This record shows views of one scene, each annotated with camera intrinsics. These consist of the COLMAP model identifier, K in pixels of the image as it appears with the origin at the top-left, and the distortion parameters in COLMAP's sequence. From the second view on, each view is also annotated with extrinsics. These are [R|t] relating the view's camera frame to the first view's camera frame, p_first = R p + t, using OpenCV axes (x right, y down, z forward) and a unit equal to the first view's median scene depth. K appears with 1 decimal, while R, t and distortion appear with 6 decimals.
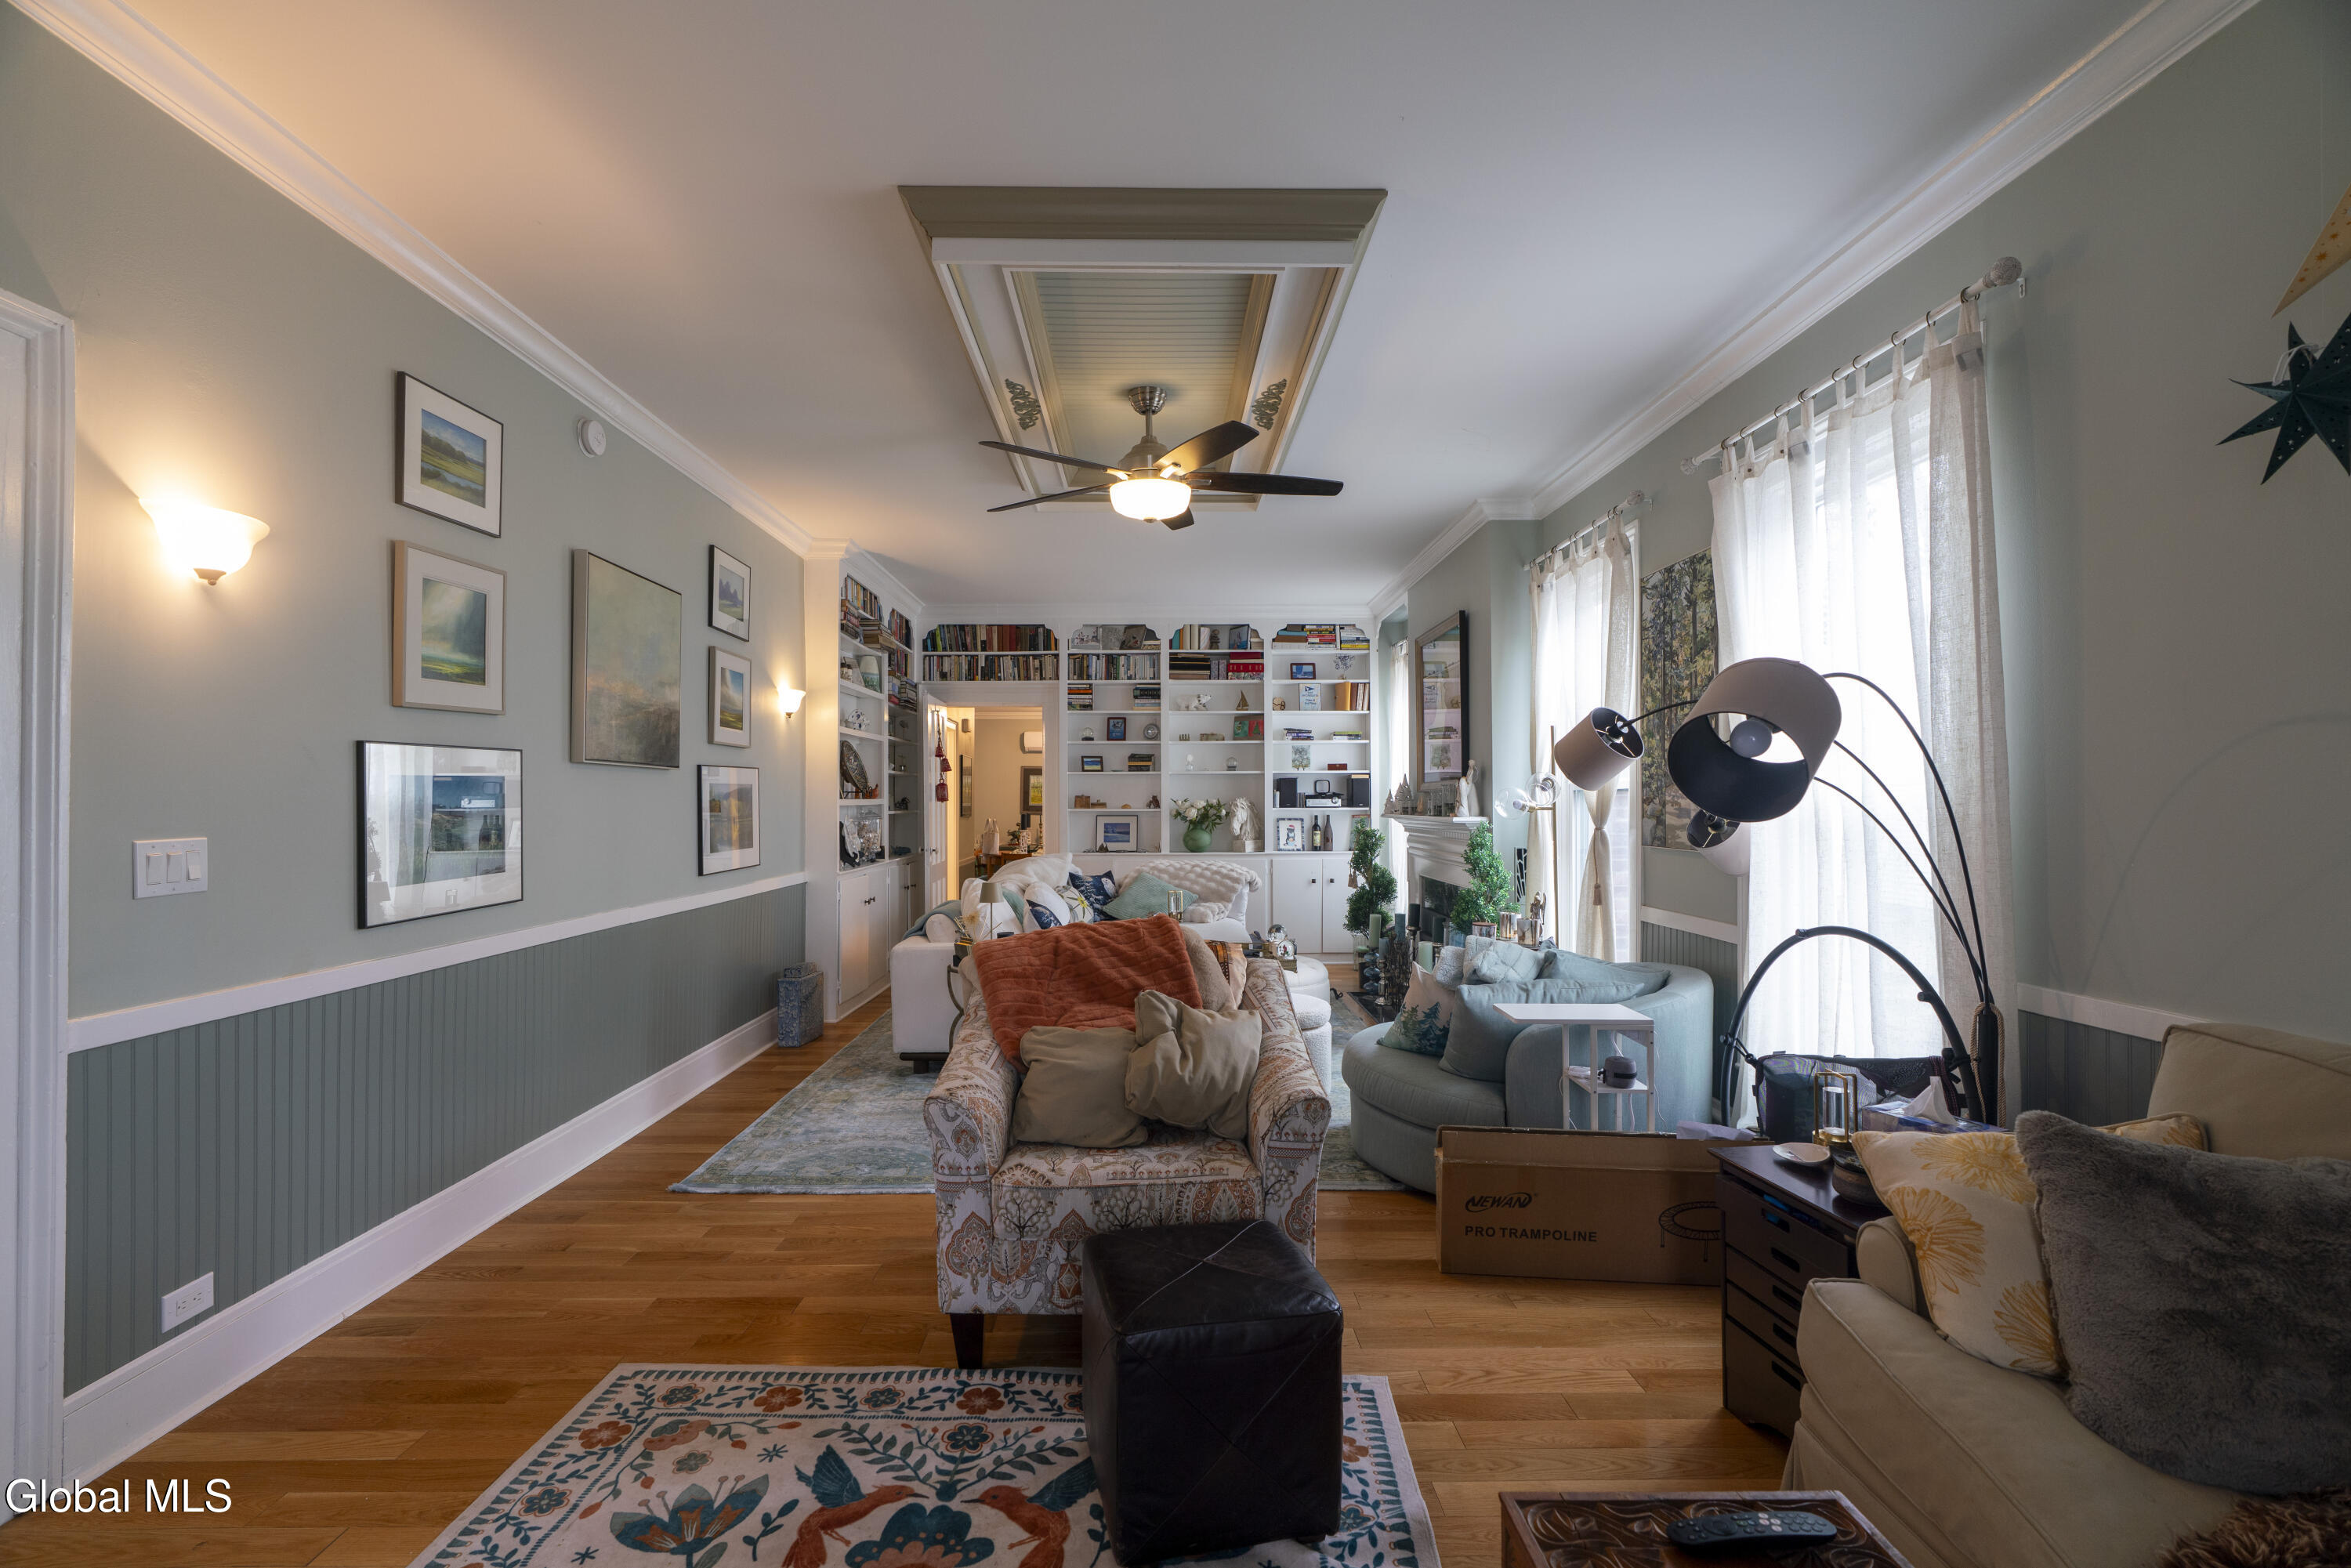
lens RADIAL K [[1061.2, 0, 1170.0], [0, 1061.2, 789.4], [0, 0, 1]] dist [-0.004295, -0.000191]
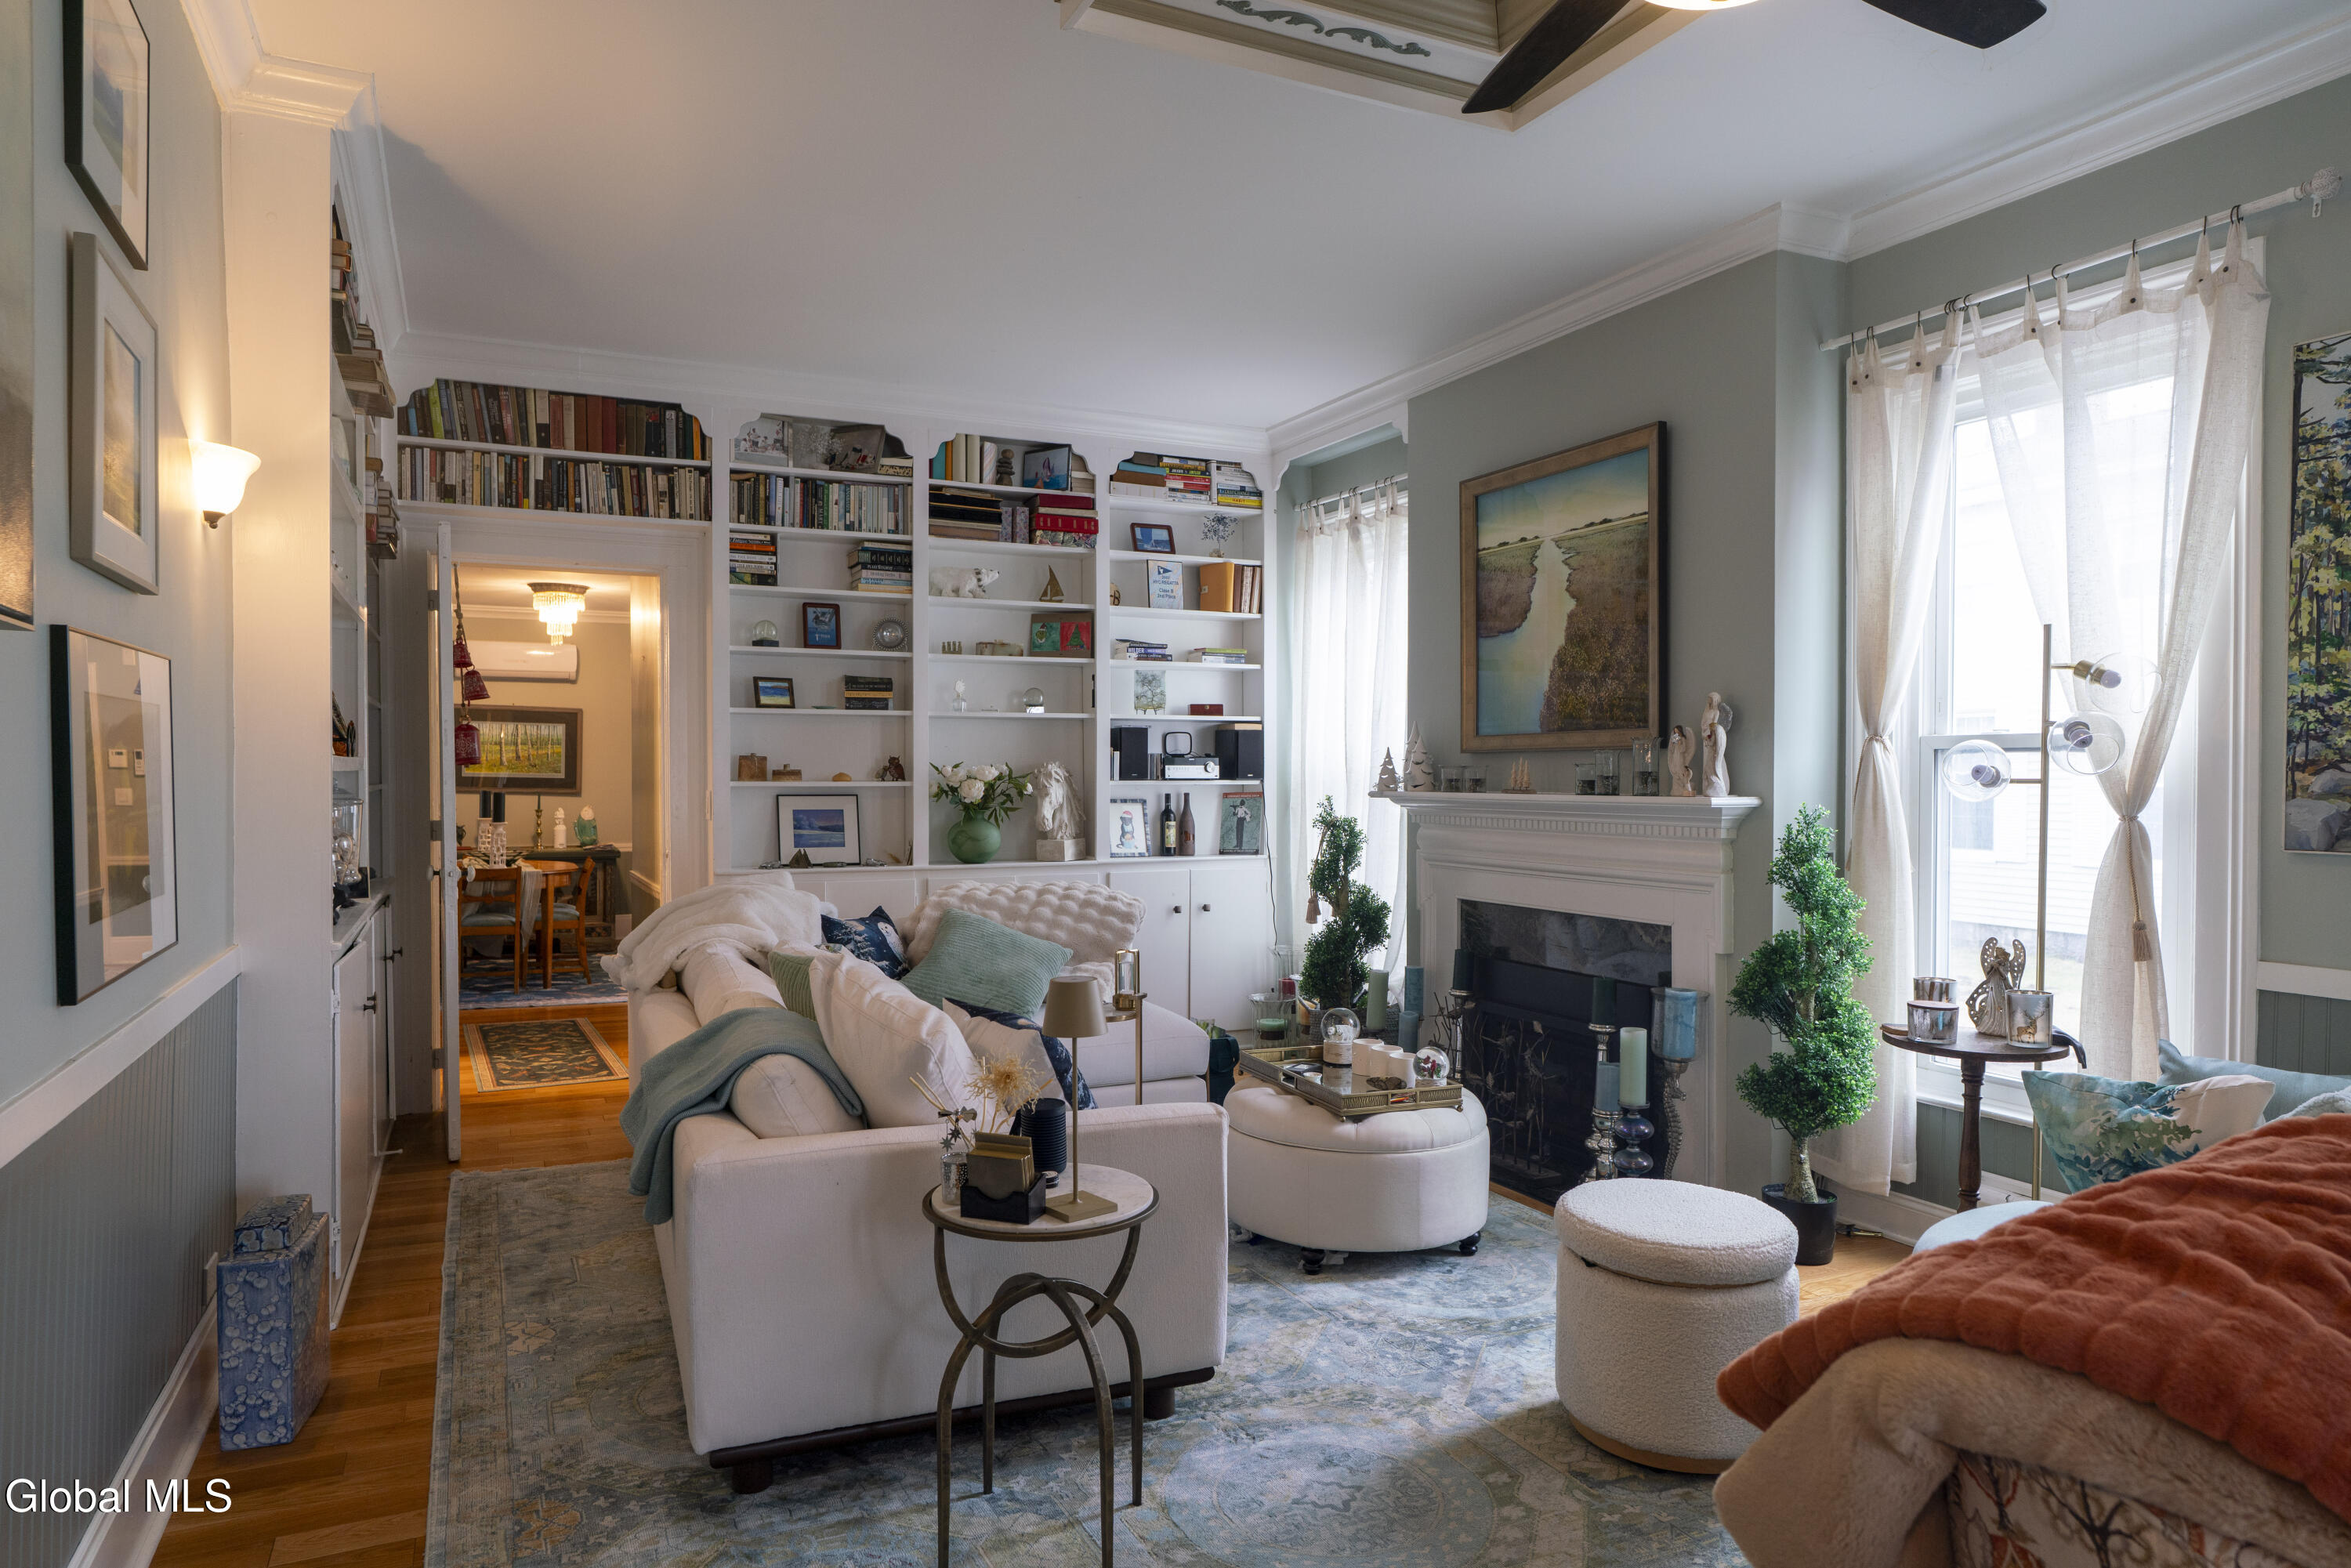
lens RADIAL K [[1470.9, 0, 1174.0], [0, 1470.9, 778.1], [0, 0, 1]] dist [0.016064, 0.002971]
pose [[0.913061, 0.002968, 0.407813, -0.185687], [-0.009172, 0.999870, 0.013260, 0.005659], [-0.407720, -0.015847, 0.912969, 0.282204]]
